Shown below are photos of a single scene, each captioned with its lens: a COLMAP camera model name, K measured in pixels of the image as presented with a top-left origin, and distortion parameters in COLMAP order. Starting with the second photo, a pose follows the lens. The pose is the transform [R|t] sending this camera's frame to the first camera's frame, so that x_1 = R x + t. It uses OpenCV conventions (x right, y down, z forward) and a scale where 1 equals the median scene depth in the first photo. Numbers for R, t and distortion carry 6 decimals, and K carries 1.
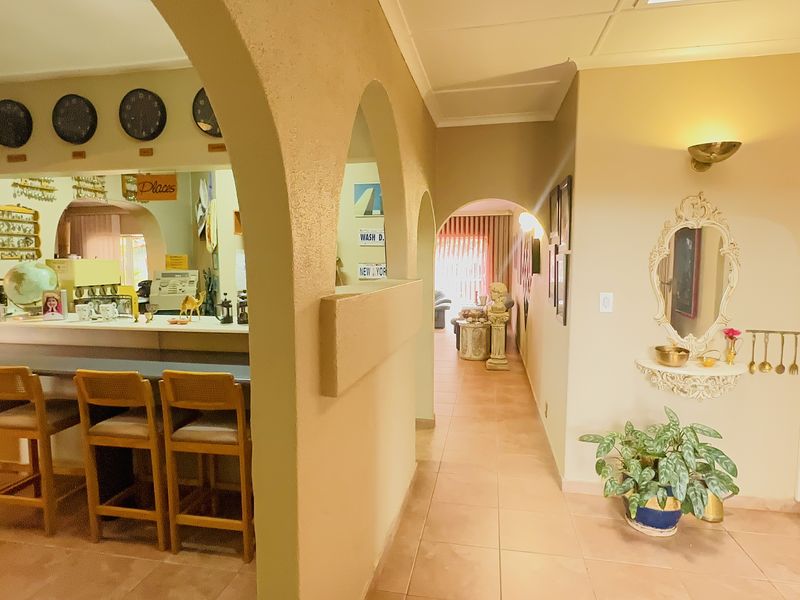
lens RADIAL K [[465.1, 0, 400.0], [0, 465.1, 300.0], [0, 0, 1]] dist [-0.003679, -0.000550]
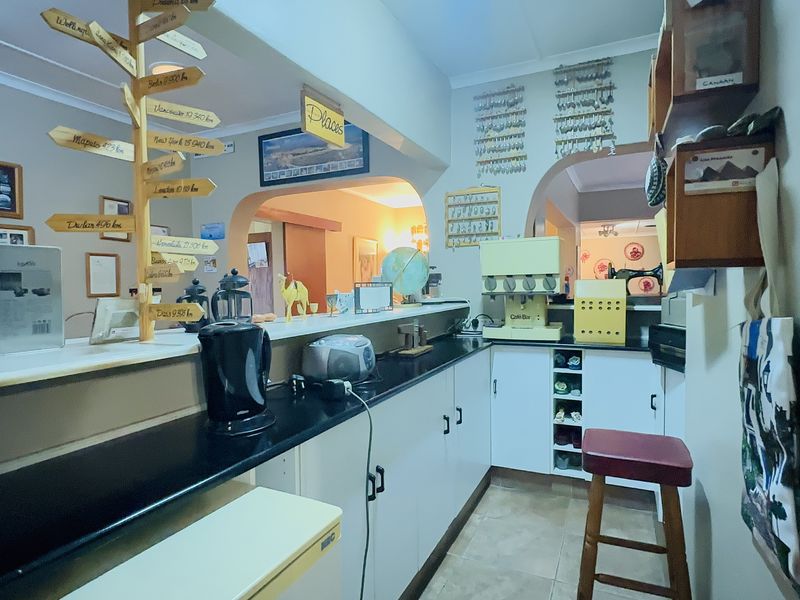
lens RADIAL K [[465.1, 0, 400.0], [0, 465.1, 300.0], [0, 0, 1]] dist [-0.003679, -0.000550]
pose [[-0.241580, 0.054945, -0.968824, 0.107355], [-0.044552, 0.996715, 0.067636, -0.035070], [0.969358, 0.059503, -0.238338, 1.062885]]
